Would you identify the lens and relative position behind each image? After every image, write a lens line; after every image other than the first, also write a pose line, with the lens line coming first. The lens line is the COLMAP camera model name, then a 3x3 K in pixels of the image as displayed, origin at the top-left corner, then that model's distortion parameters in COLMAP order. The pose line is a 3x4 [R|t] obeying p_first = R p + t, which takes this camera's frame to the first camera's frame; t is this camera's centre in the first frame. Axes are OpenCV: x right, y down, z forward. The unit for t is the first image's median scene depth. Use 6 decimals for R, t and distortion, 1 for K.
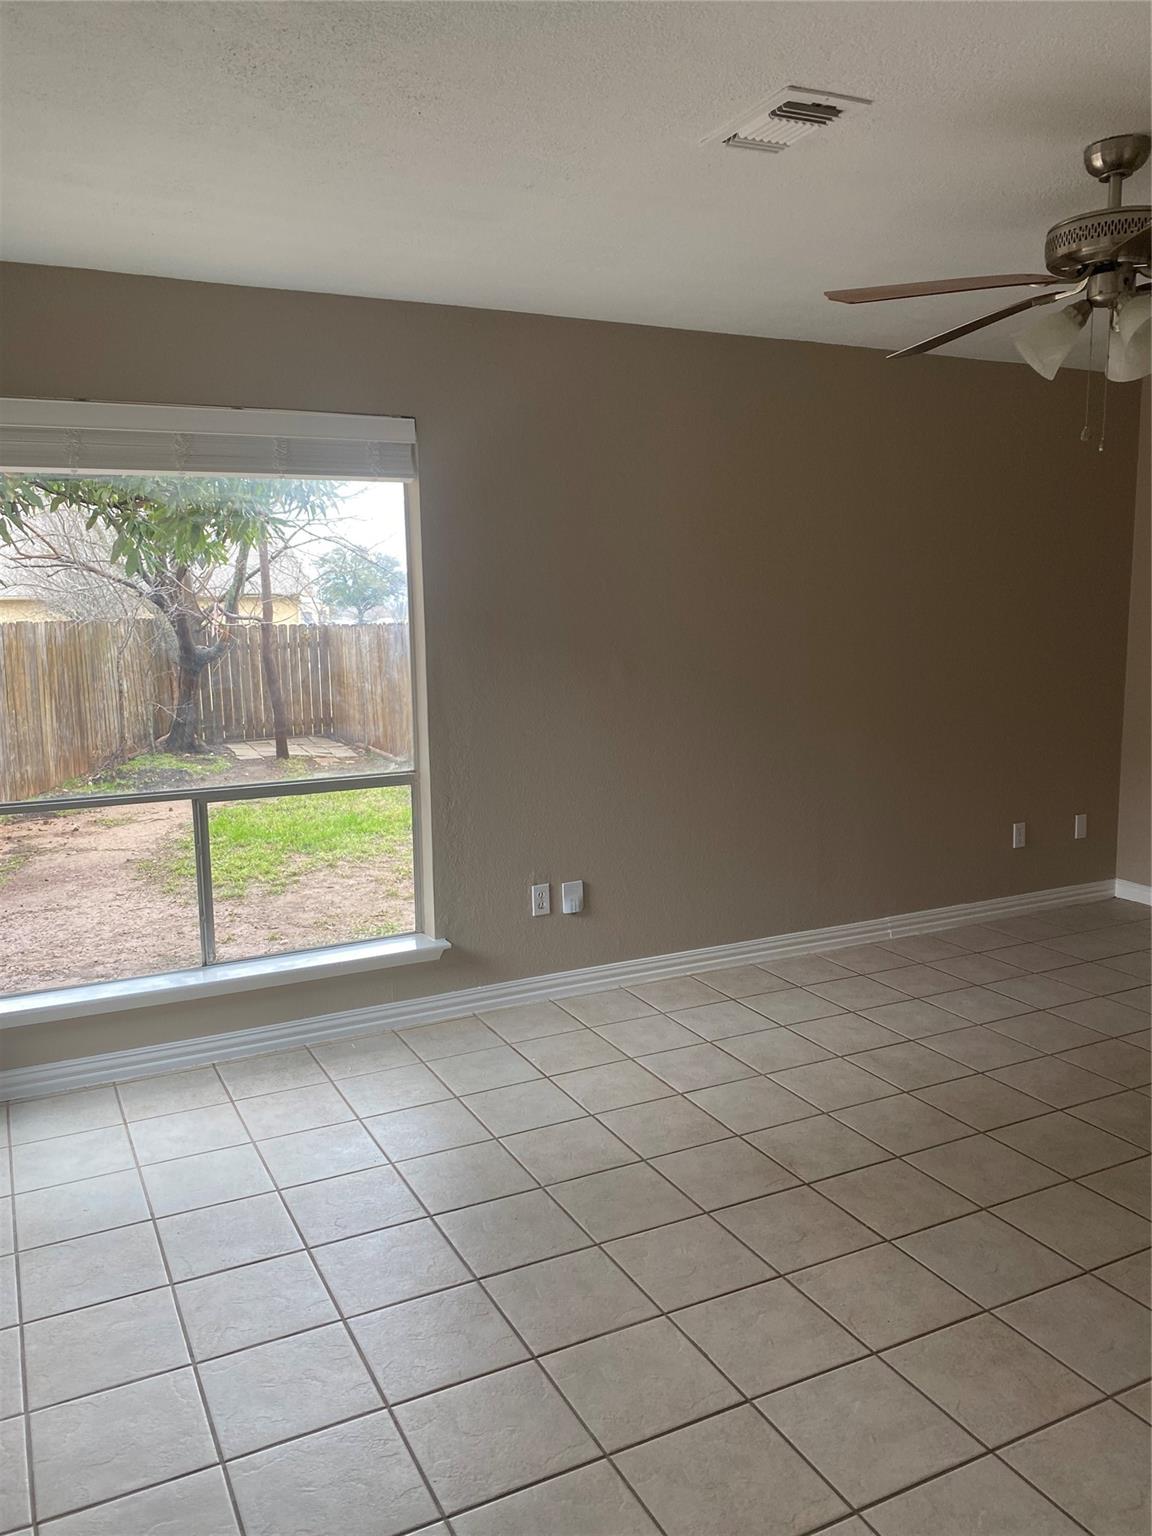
lens RADIAL K [[1159.3, 0, 576.0], [0, 1159.3, 768.0], [0, 0, 1]] dist [0.092138, -0.110766]
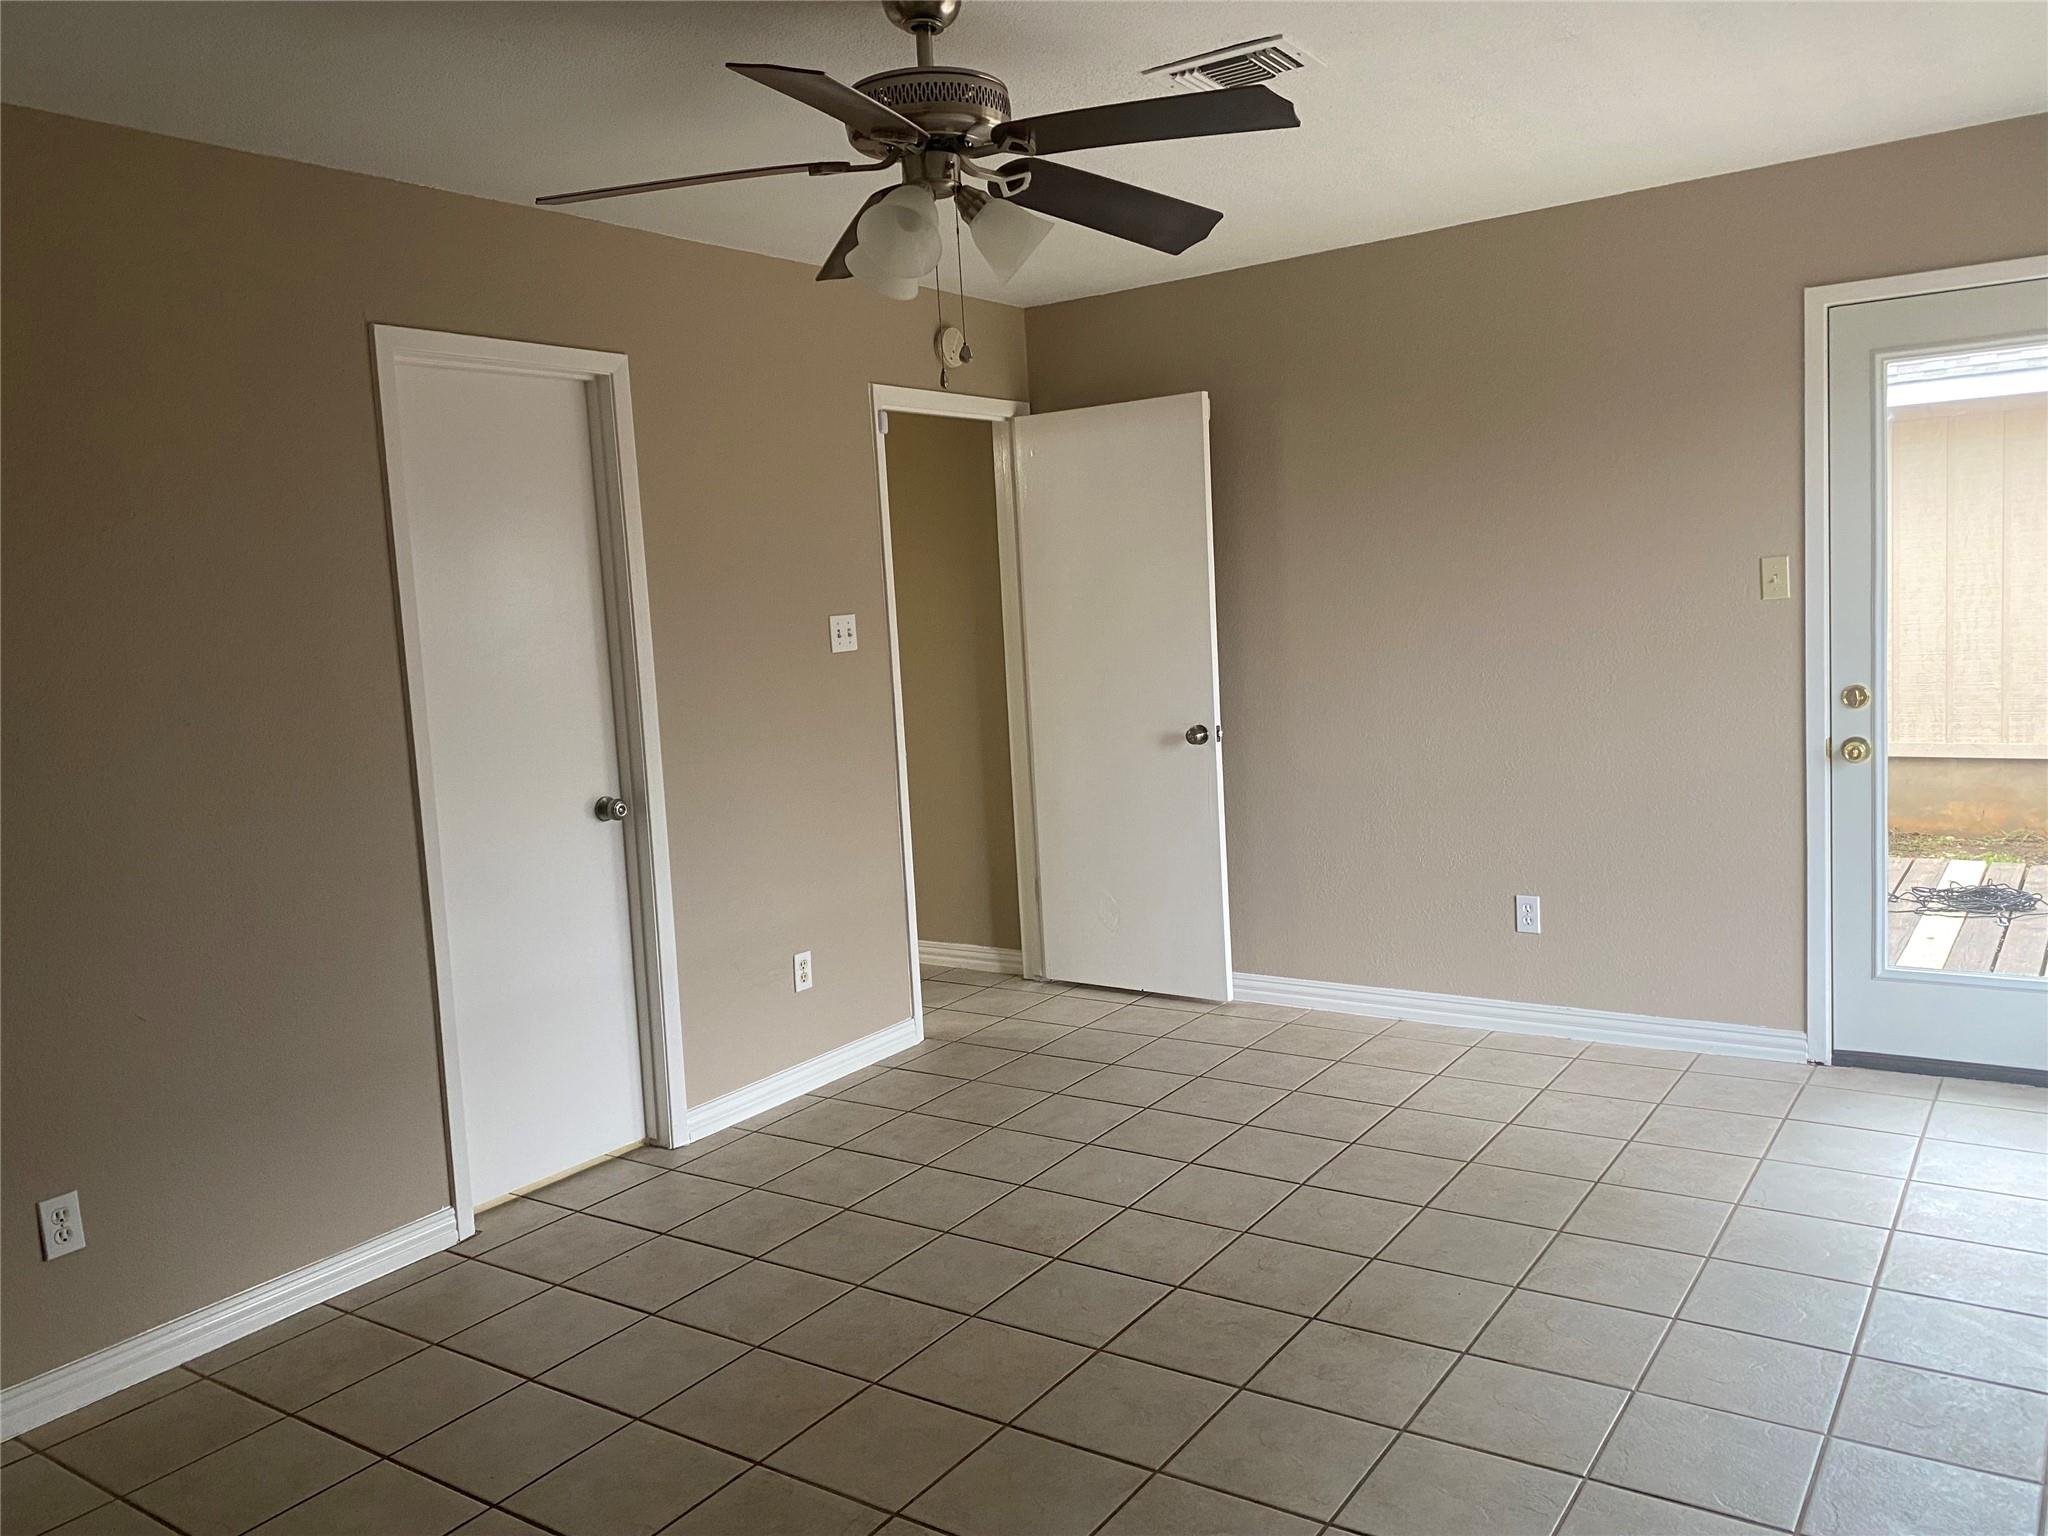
lens RADIAL K [[1545.8, 0, 1036.6], [0, 1545.8, 742.2], [0, 0, 1]] dist [0.092138, -0.110766]
pose [[-0.873442, 0.107022, -0.475021, 0.930135], [-0.005996, 0.973109, 0.230266, -0.284184], [0.486891, 0.203972, -0.849313, 1.987043]]
